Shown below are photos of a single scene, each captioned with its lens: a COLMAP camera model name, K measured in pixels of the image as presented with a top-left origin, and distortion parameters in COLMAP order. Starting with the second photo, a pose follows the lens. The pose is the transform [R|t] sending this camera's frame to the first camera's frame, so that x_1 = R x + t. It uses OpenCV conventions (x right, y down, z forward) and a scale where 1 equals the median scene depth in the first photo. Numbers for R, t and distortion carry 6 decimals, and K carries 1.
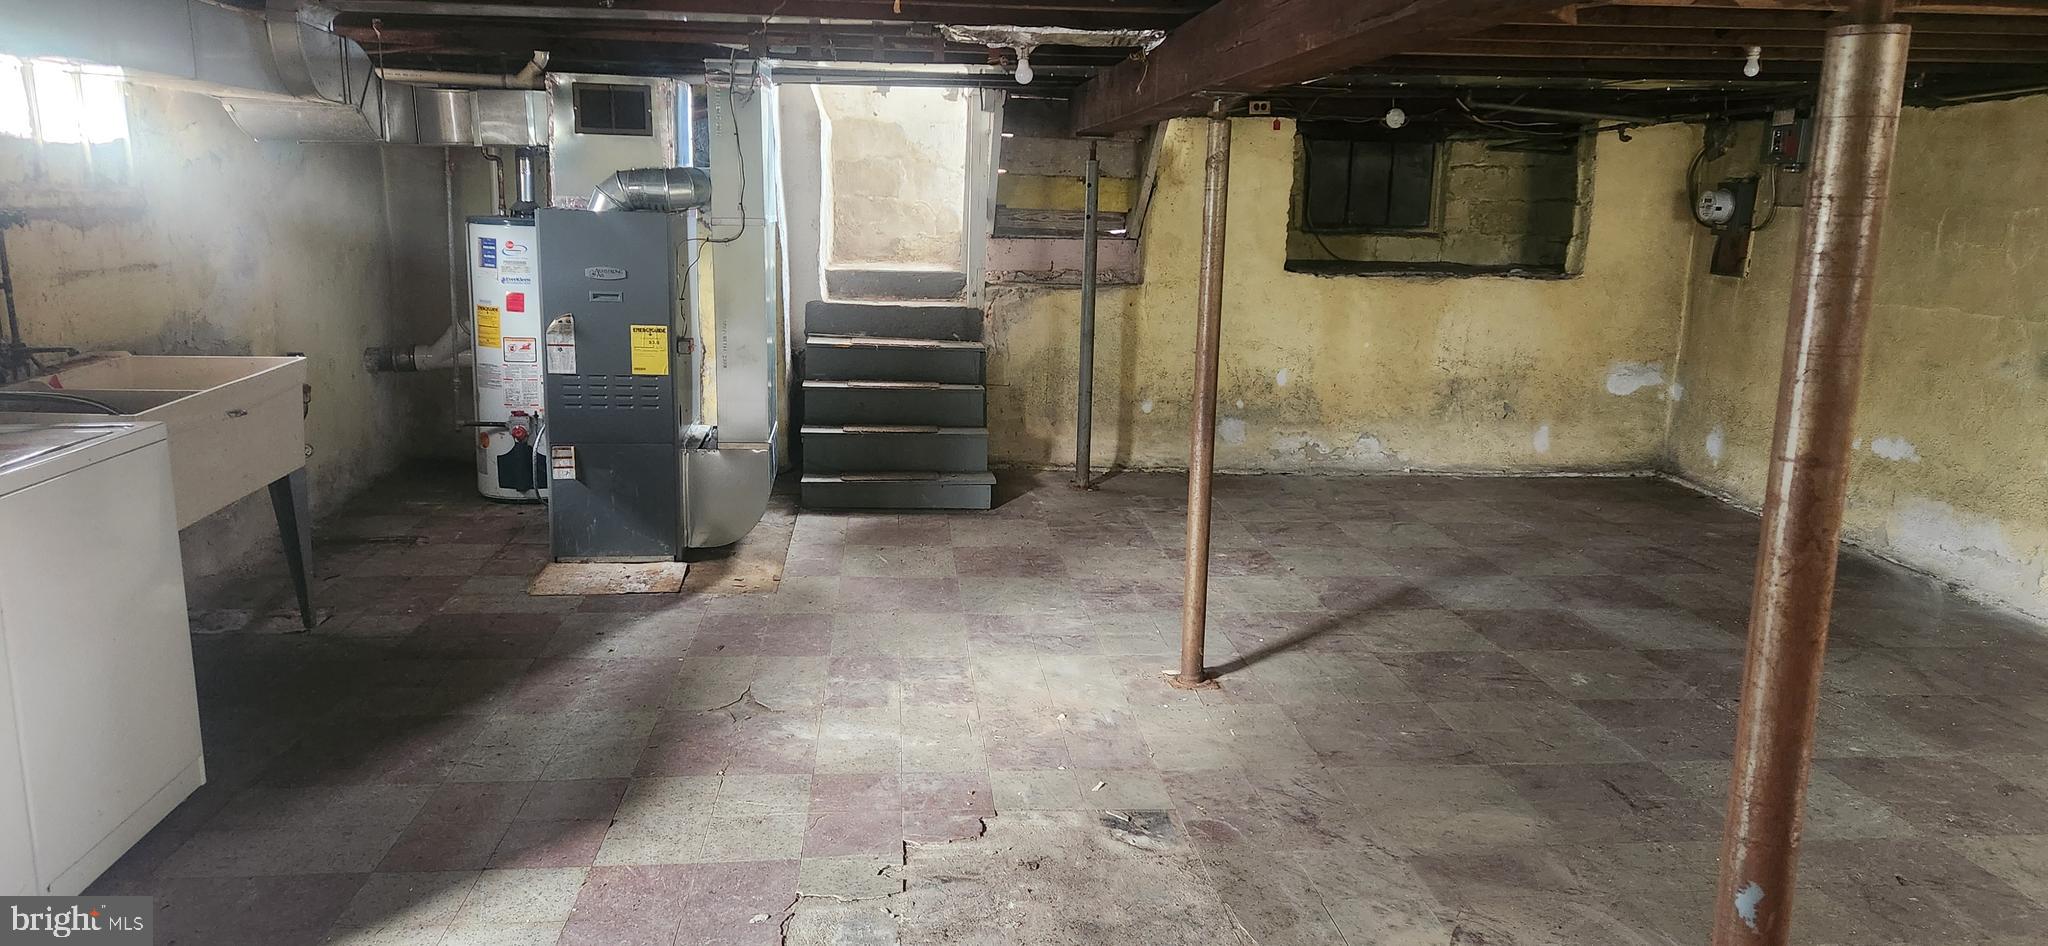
lens RADIAL K [[1351.7, 0, 1016.5], [0, 1351.7, 453.1], [0, 0, 1]] dist [0.090211, -0.082203]
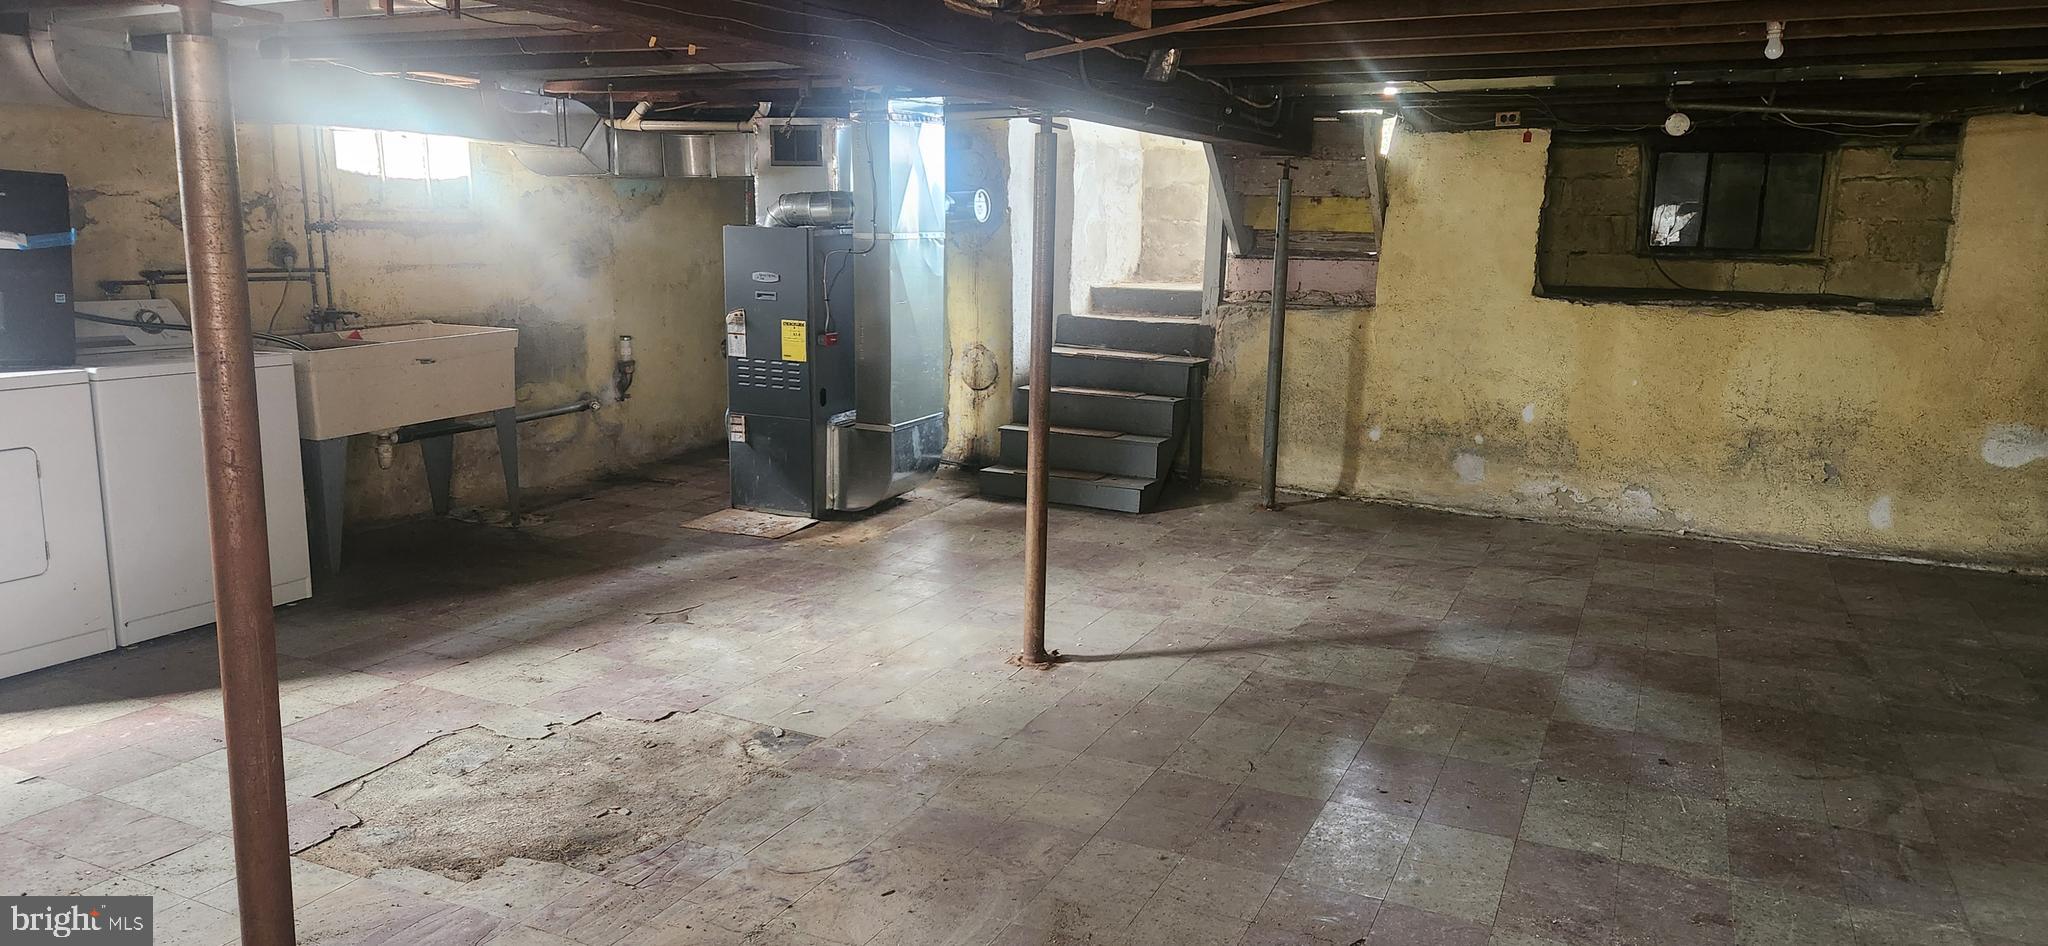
lens RADIAL K [[1351.7, 0, 1016.5], [0, 1351.7, 453.1], [0, 0, 1]] dist [0.090211, -0.082203]
pose [[0.857682, 0.081731, -0.507643, 0.401507], [-0.096223, 0.995357, -0.002318, 0.006225], [0.505096, 0.050835, 0.861565, 0.045271]]
